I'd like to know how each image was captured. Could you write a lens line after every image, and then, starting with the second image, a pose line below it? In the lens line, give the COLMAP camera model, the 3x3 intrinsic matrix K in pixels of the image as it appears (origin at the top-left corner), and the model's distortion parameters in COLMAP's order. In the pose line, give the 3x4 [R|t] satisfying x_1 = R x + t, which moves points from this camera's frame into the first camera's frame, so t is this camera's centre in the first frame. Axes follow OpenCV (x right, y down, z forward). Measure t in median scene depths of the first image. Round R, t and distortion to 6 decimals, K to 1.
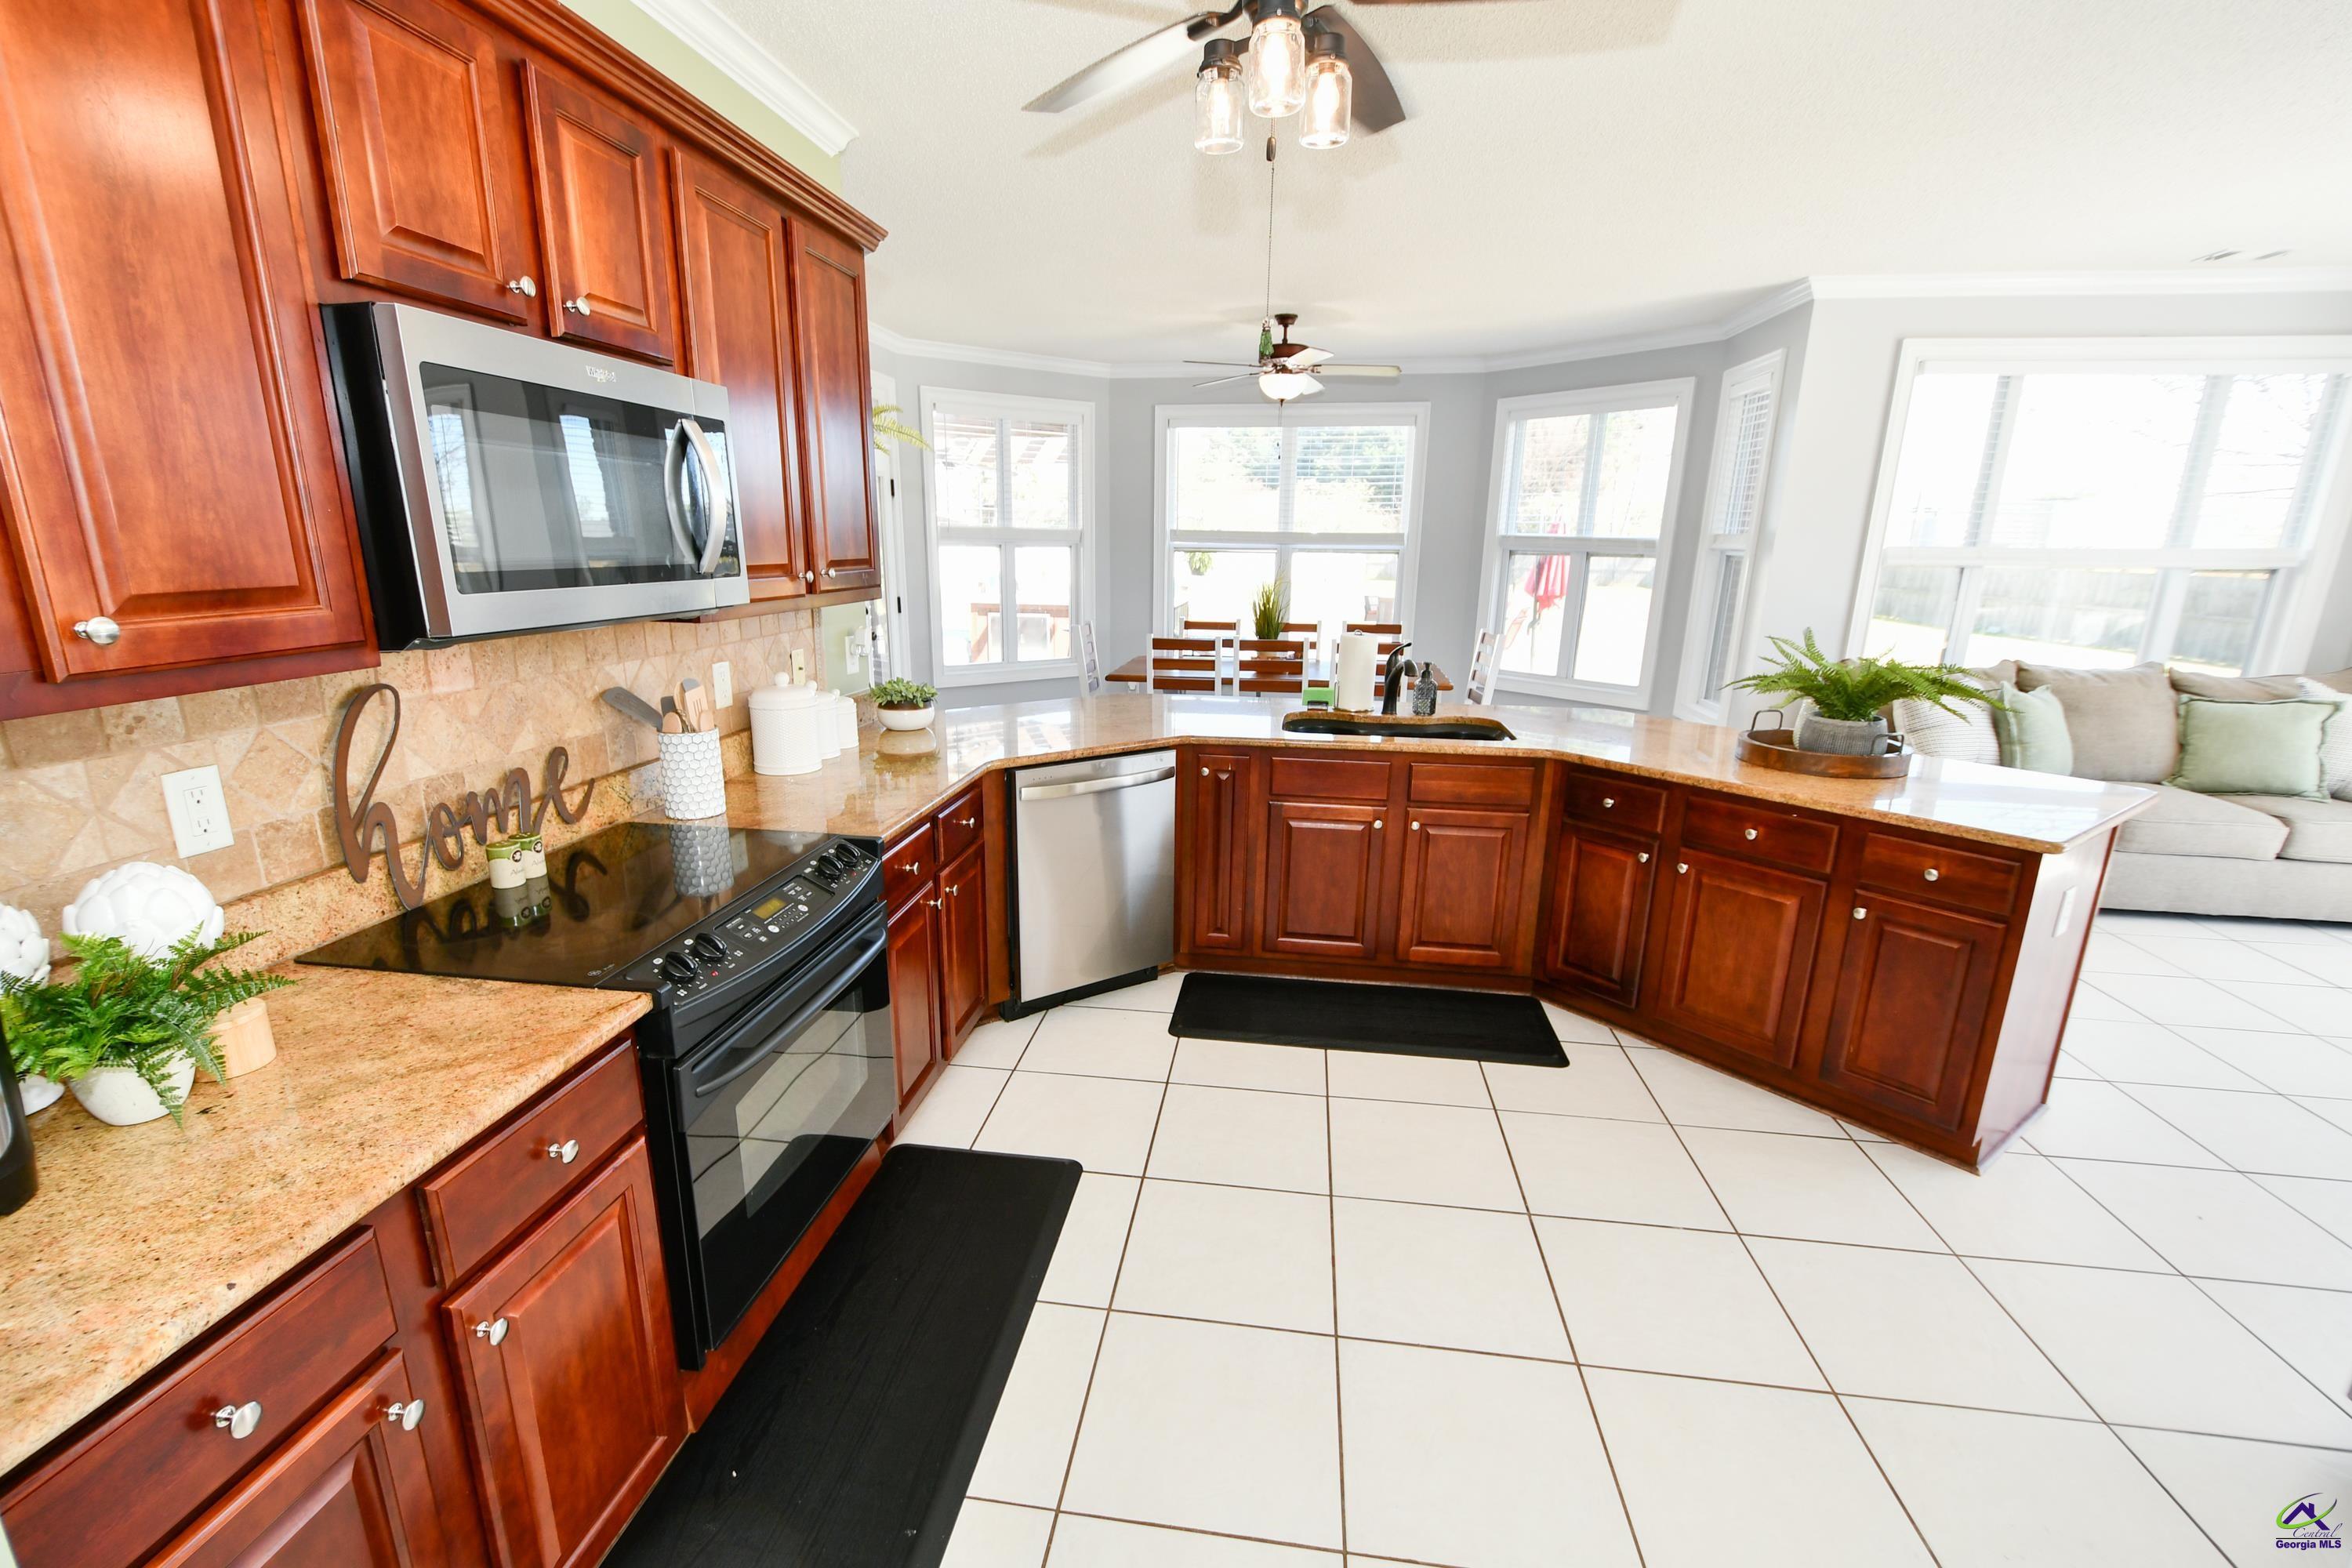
lens RADIAL K [[1030.0, 0, 1133.8], [0, 1030.0, 817.7], [0, 0, 1]] dist [-0.001749, -0.003016]
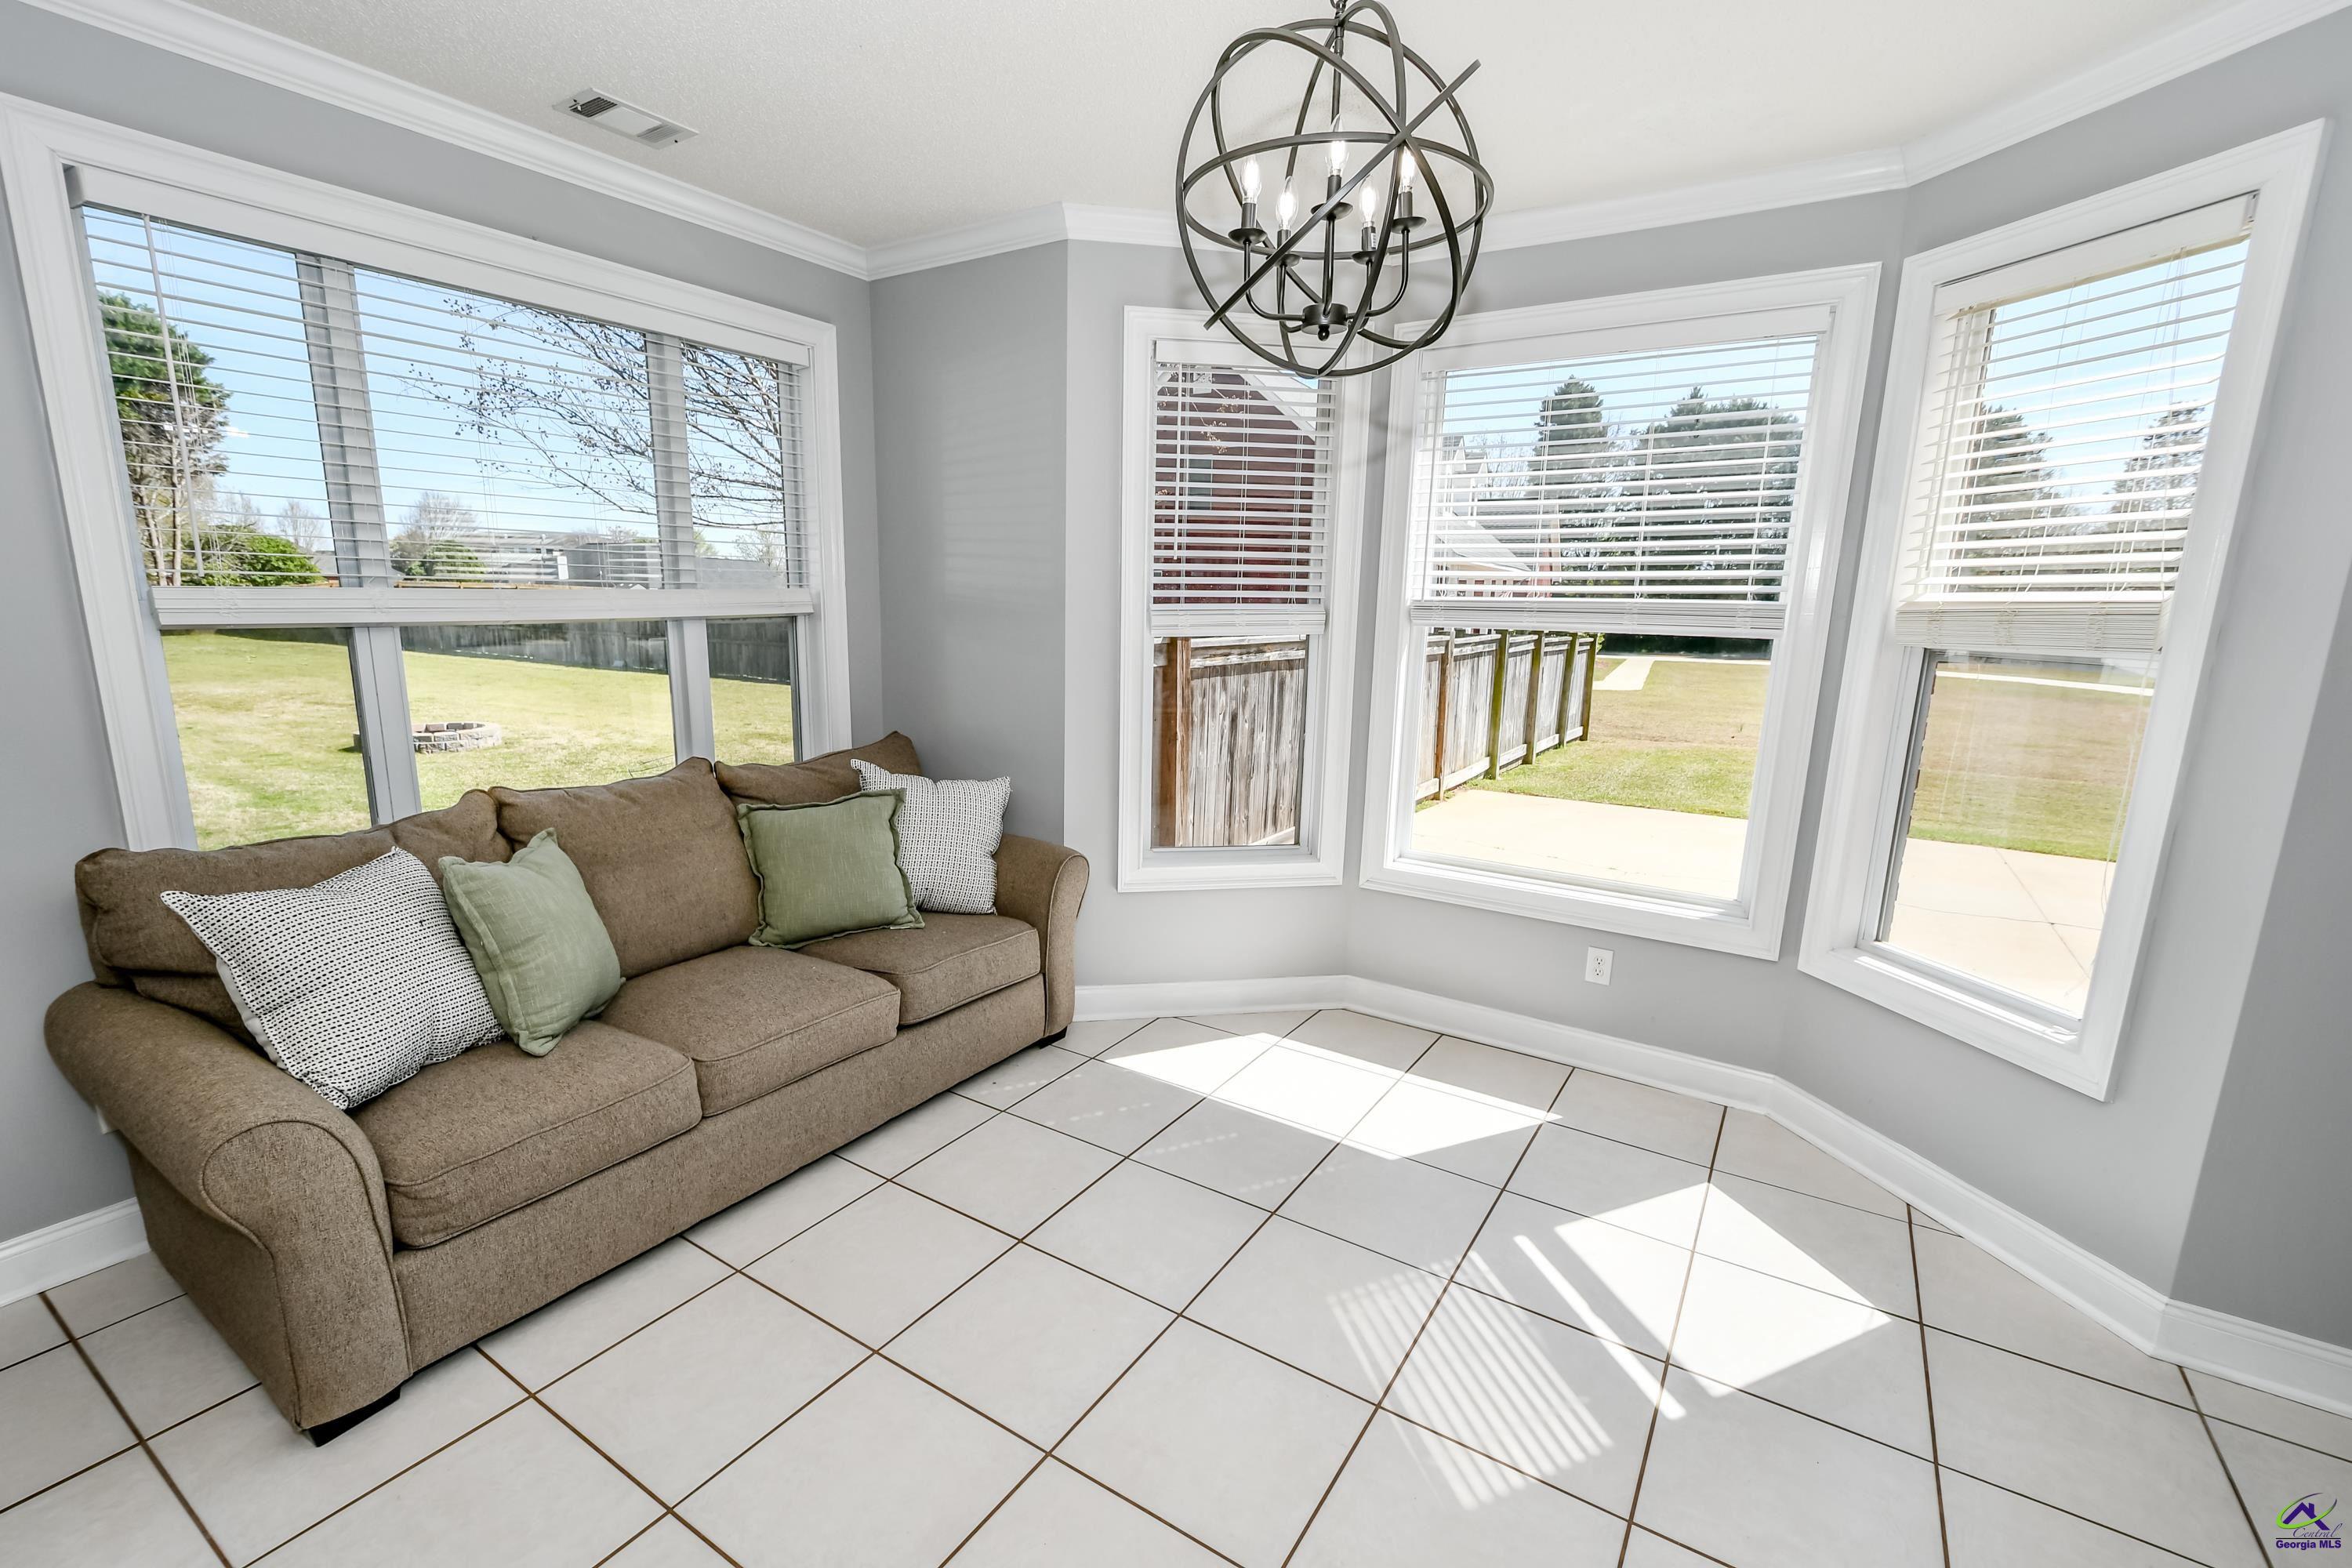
lens RADIAL K [[1030.0, 0, 1174.6], [0, 1030.0, 796.1], [0, 0, 1]] dist [-0.001749, -0.003016]
pose [[0.398540, -0.182673, 0.898775, 0.542071], [0.225207, 0.969453, 0.097175, -0.129233], [-0.889071, 0.163682, 0.427505, 0.464405]]
